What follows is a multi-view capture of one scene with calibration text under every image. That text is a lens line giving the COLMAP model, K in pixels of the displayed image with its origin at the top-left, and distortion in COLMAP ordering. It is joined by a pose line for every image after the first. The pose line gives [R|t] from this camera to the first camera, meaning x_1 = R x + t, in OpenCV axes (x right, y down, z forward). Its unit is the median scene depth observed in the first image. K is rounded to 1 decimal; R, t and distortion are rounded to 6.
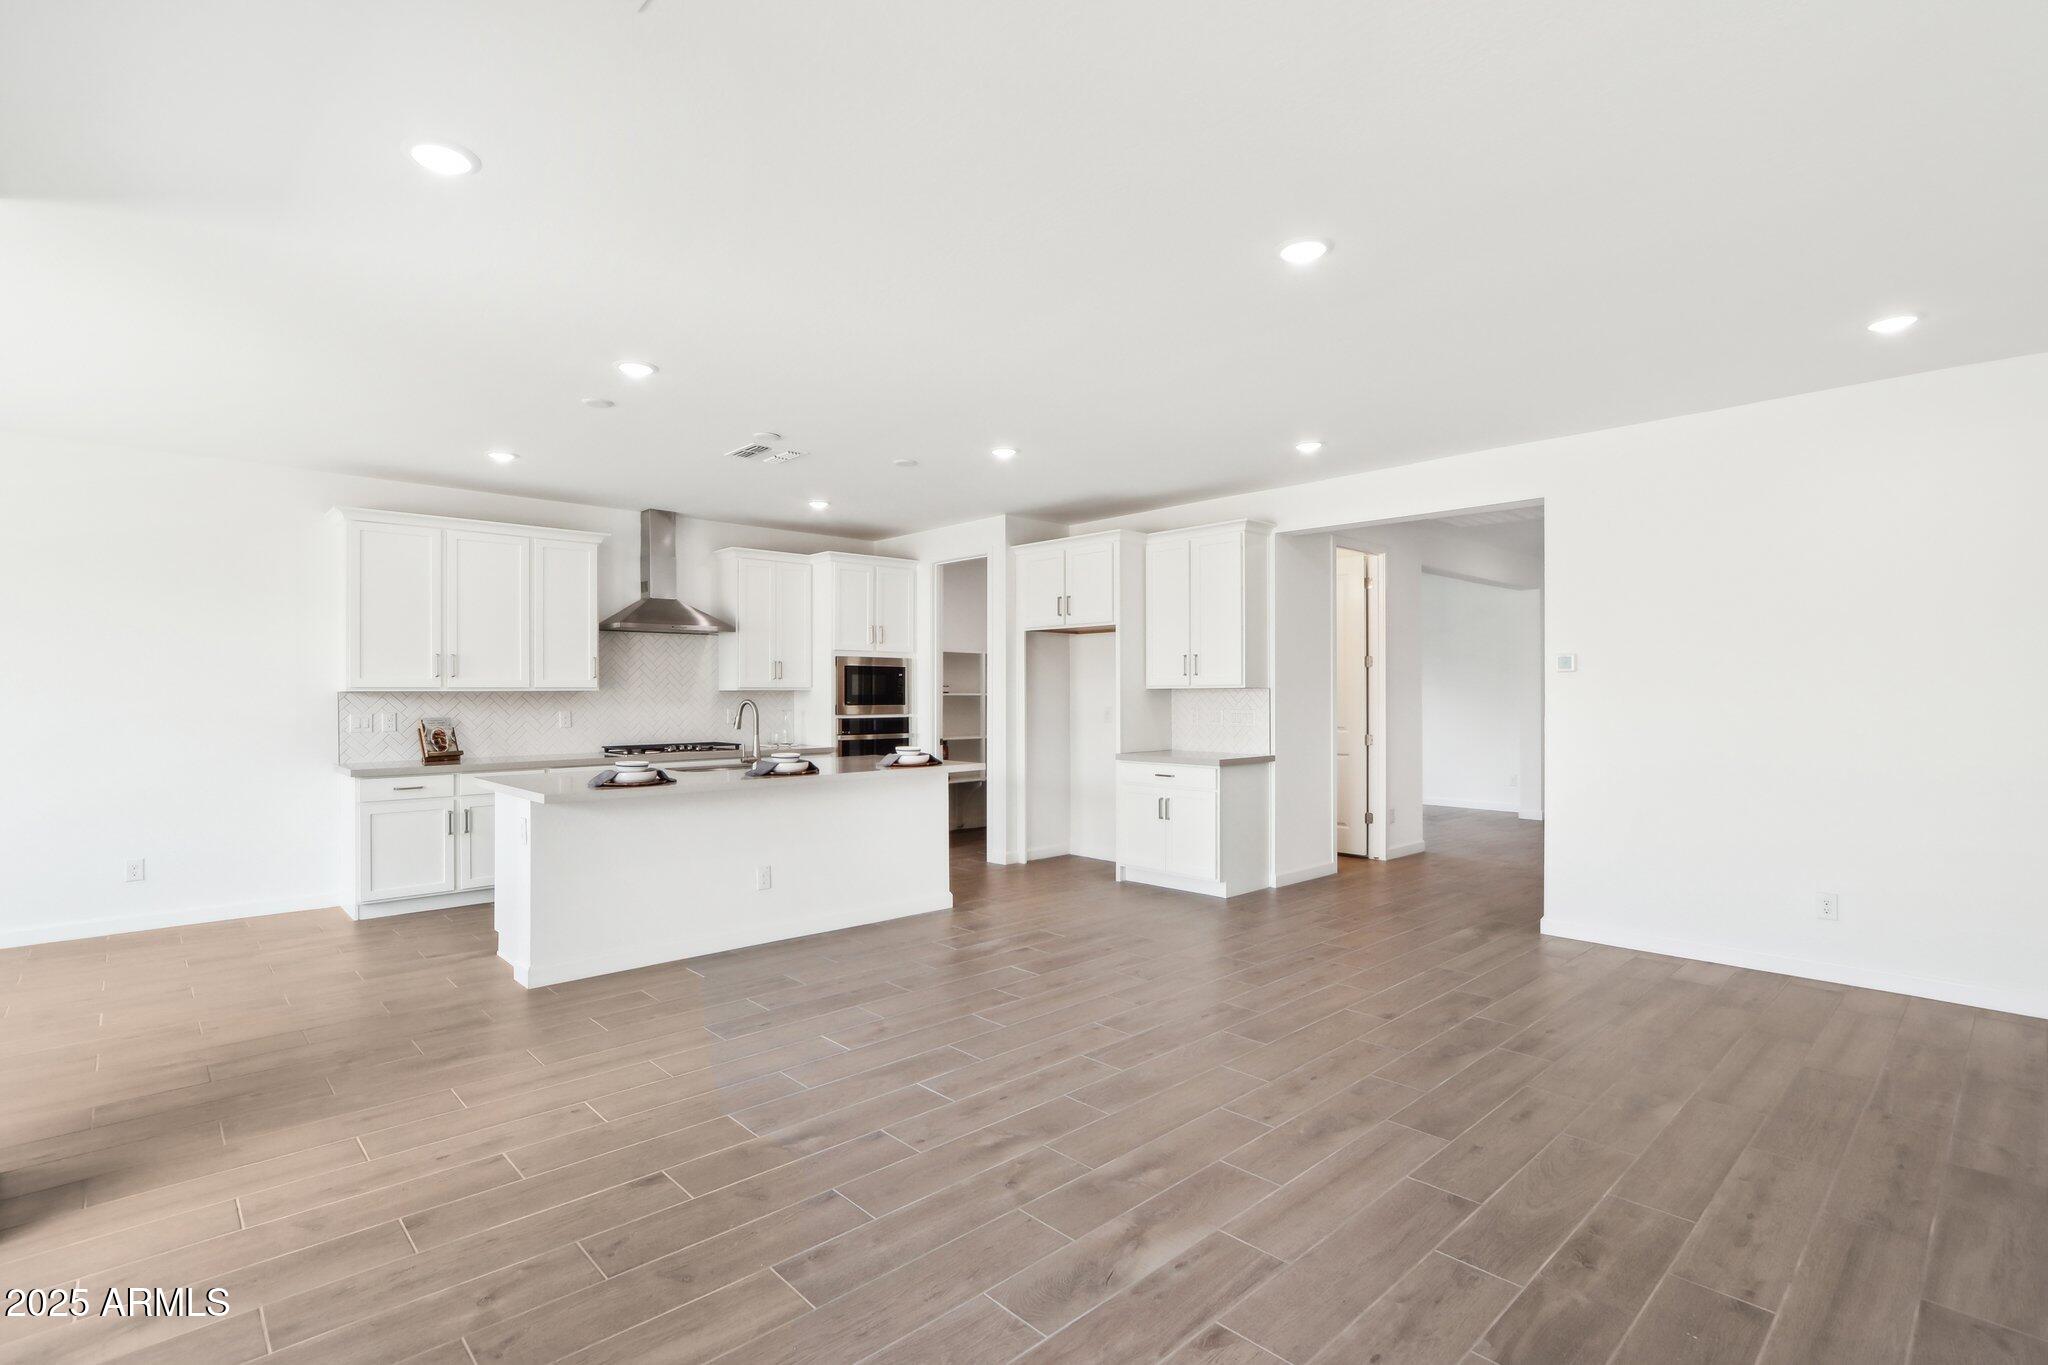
lens RADIAL K [[958.3, 0, 994.6], [0, 958.3, 688.9], [0, 0, 1]] dist [-0.014705, 0.000404]
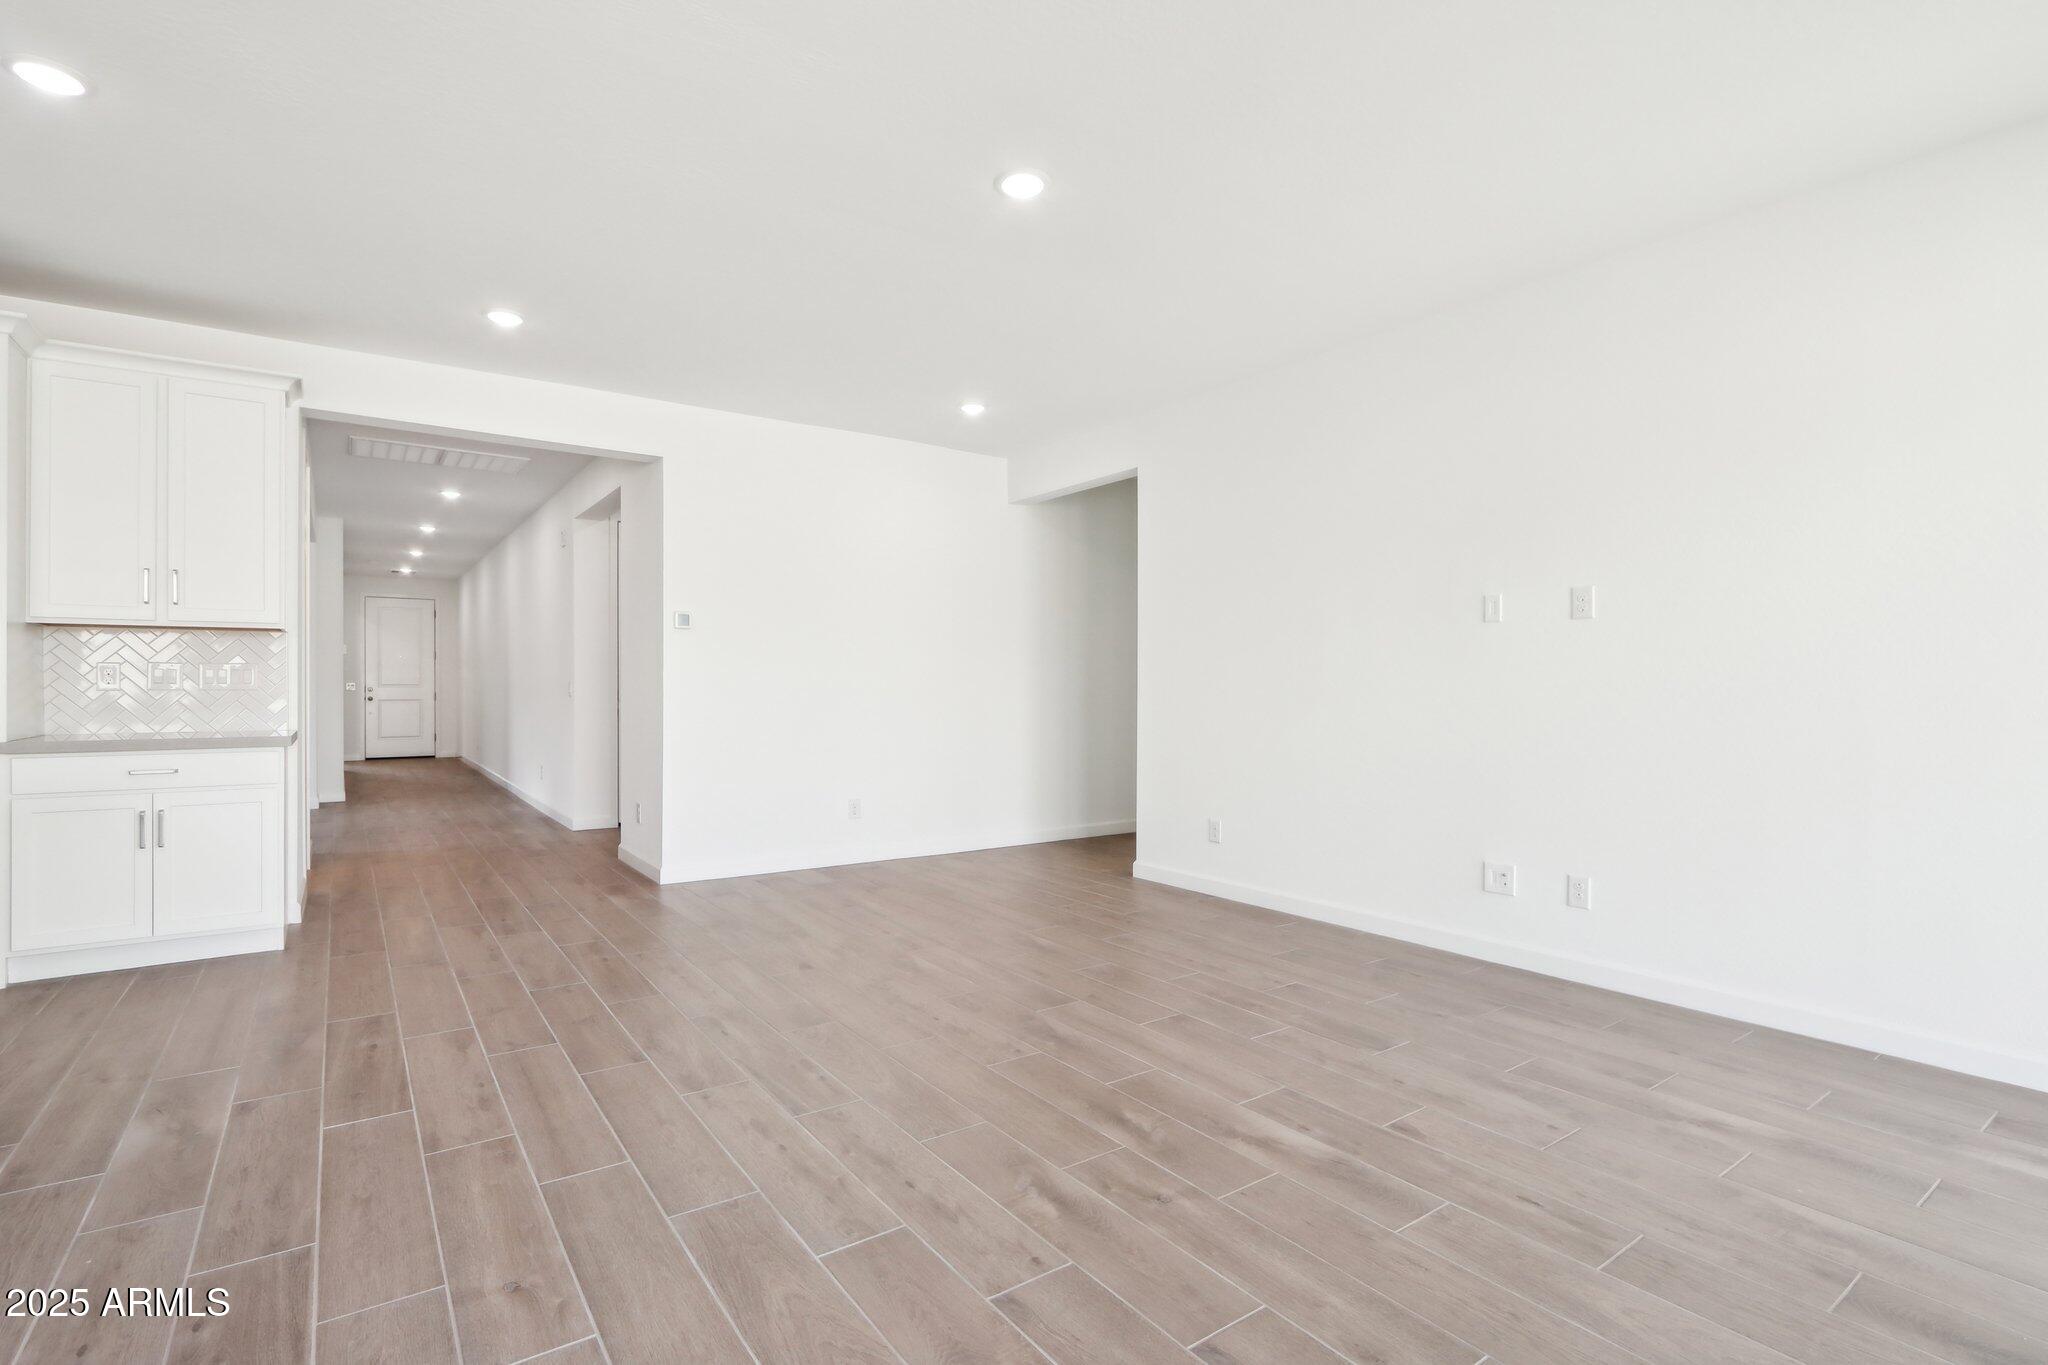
lens RADIAL K [[958.3, 0, 994.6], [0, 958.3, 688.9], [0, 0, 1]] dist [-0.014705, 0.000404]
pose [[0.135415, -0.001512, 0.990788, -0.472834], [-0.006323, 0.999977, 0.002391, 0.051421], [-0.990769, -0.006588, 0.135402, 0.610544]]
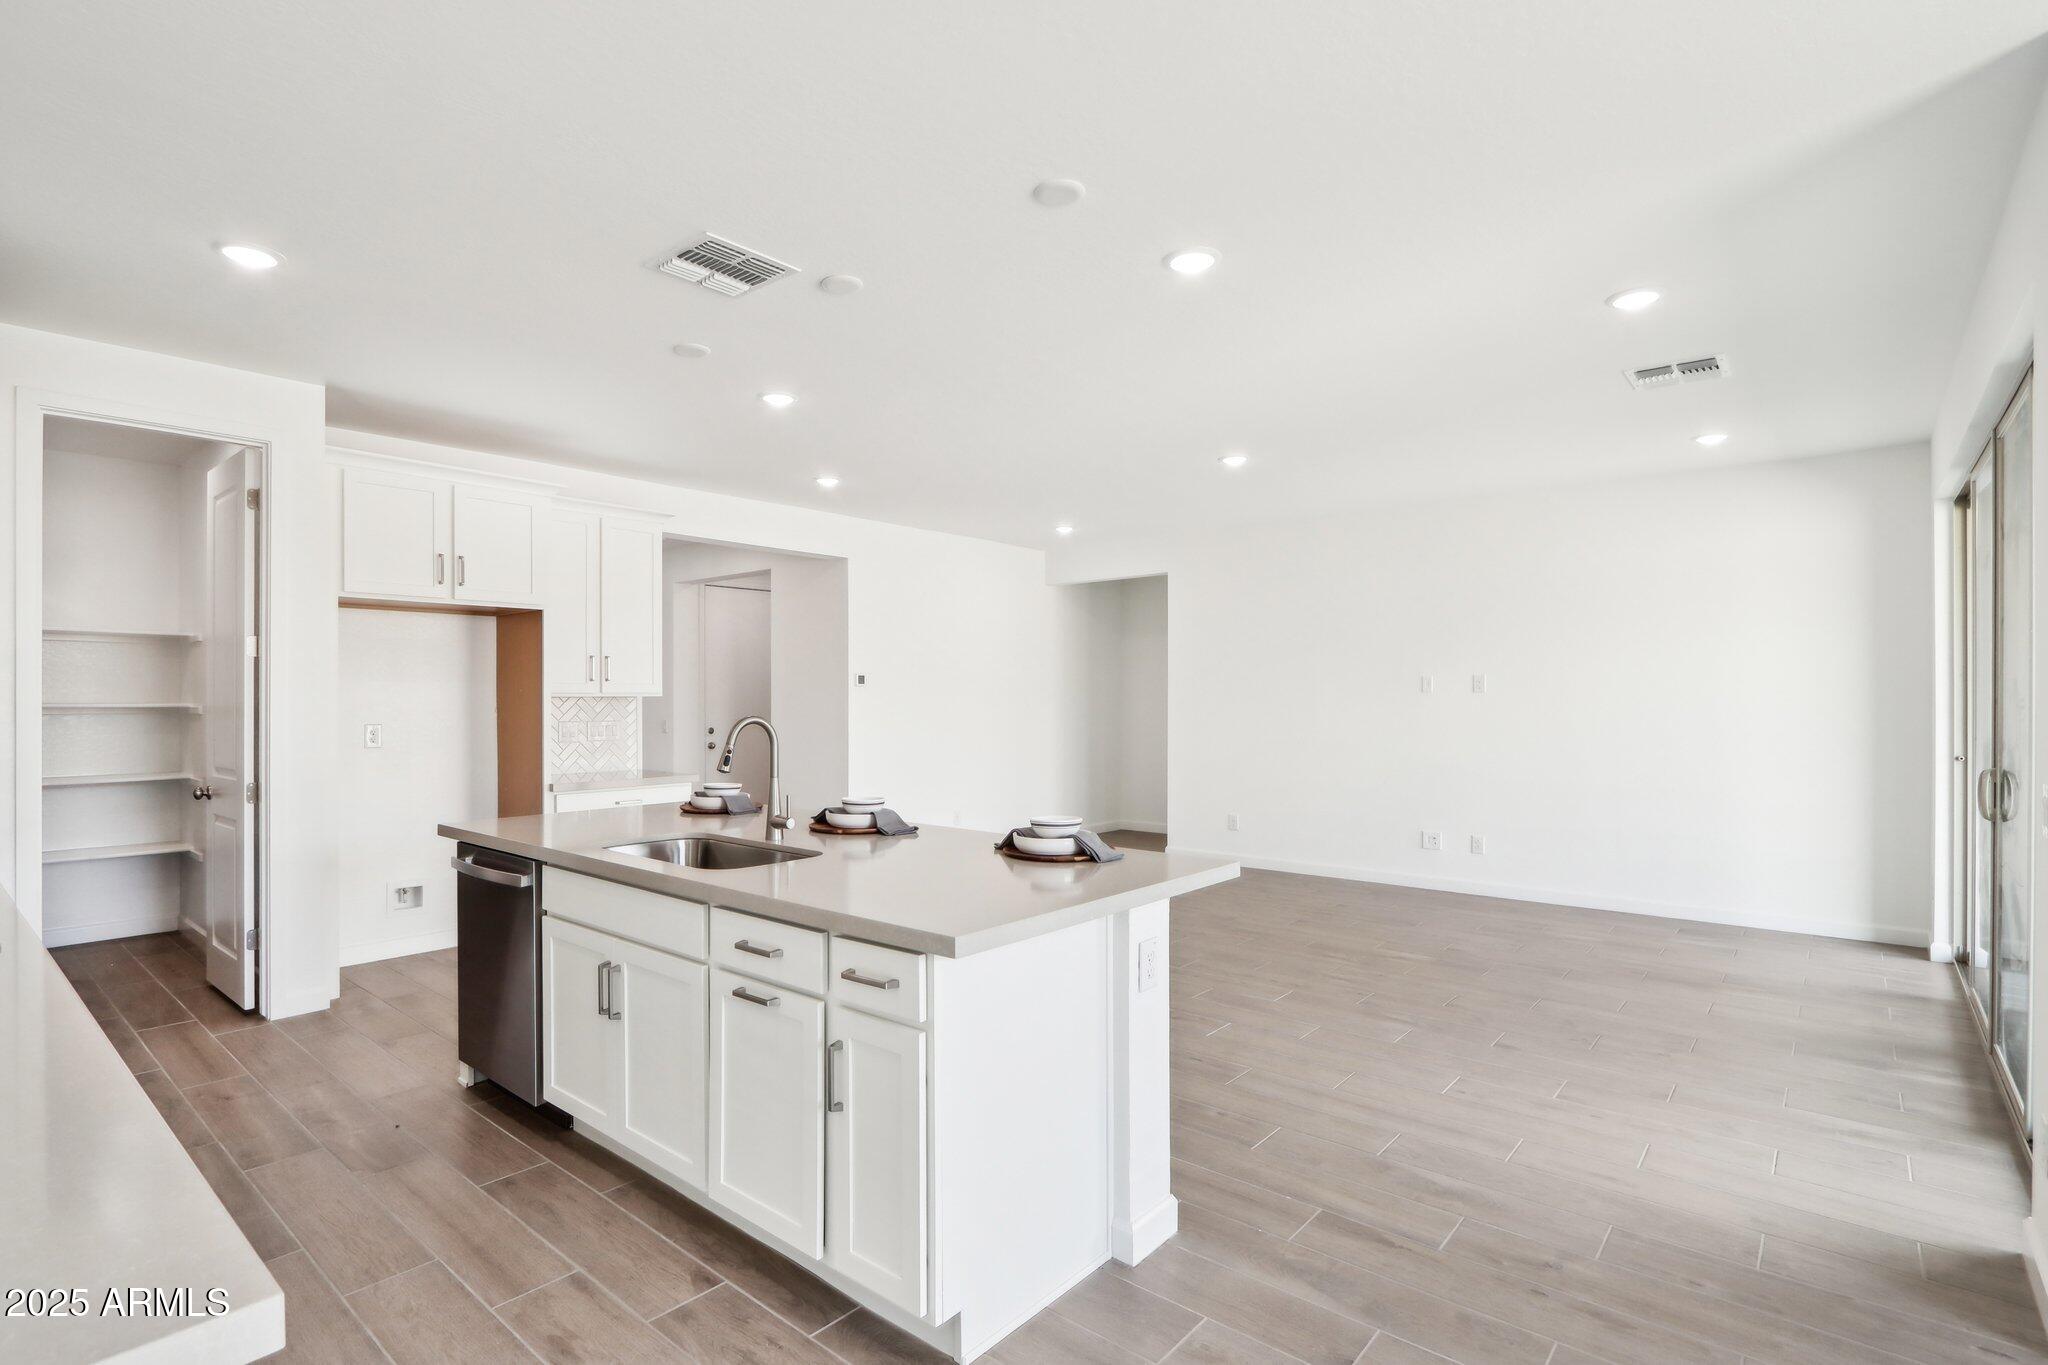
lens RADIAL K [[988.7, 0, 997.8], [0, 988.7, 696.3], [0, 0, 1]] dist [-0.021455, -0.000523]
pose [[-0.114080, 0.003726, 0.993465, -1.023557], [-0.001921, 0.999990, -0.003971, 0.002533], [-0.993470, -0.002361, -0.114072, 1.139394]]
